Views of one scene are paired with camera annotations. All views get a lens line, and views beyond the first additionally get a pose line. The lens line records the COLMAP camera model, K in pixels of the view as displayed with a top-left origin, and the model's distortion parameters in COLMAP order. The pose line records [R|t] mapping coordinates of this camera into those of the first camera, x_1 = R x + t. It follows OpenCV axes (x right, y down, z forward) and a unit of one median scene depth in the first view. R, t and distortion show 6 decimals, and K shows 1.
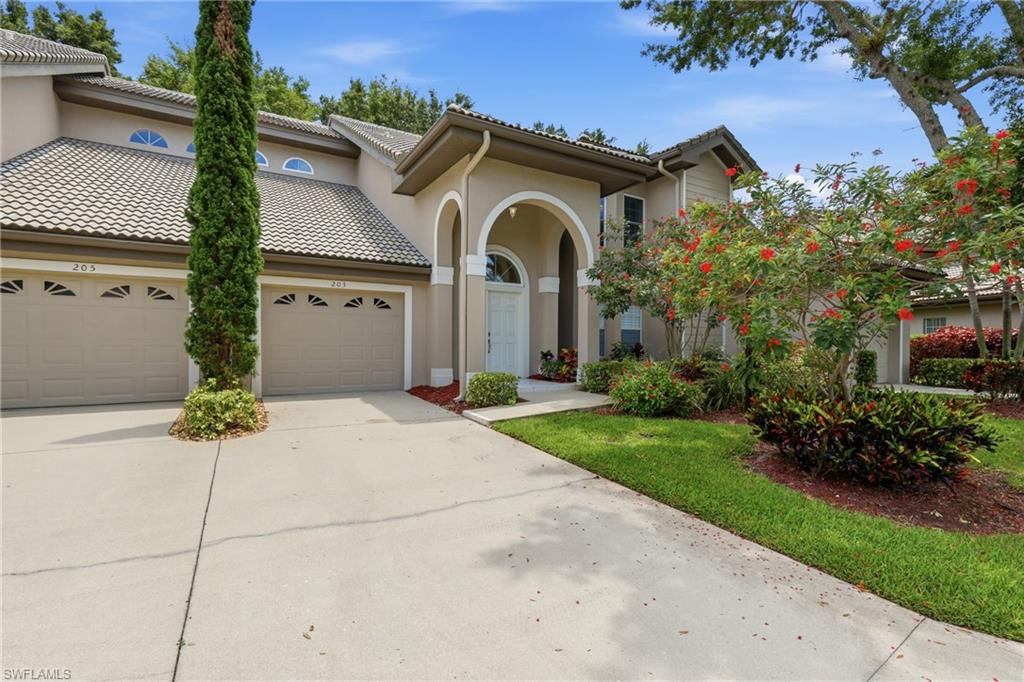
lens RADIAL K [[455.3, 0, 512.0], [0, 455.3, 341.0], [0, 0, 1]] dist [-0.045488, 0.000038]
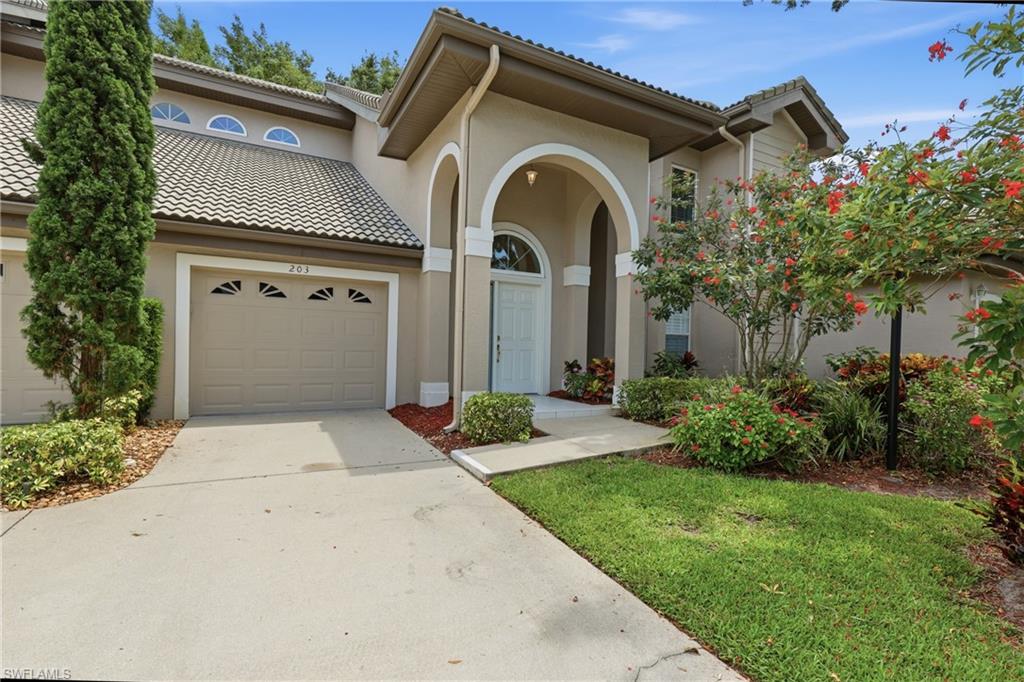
lens RADIAL K [[473.3, 0, 512.0], [0, 473.3, 341.0], [0, 0, 1]] dist [-0.002486, -0.000954]
pose [[0.998981, 0.016736, -0.041903, 0.007316], [-0.017003, 0.999837, -0.006016, -0.006424], [0.041796, 0.006722, 0.999104, 0.230118]]
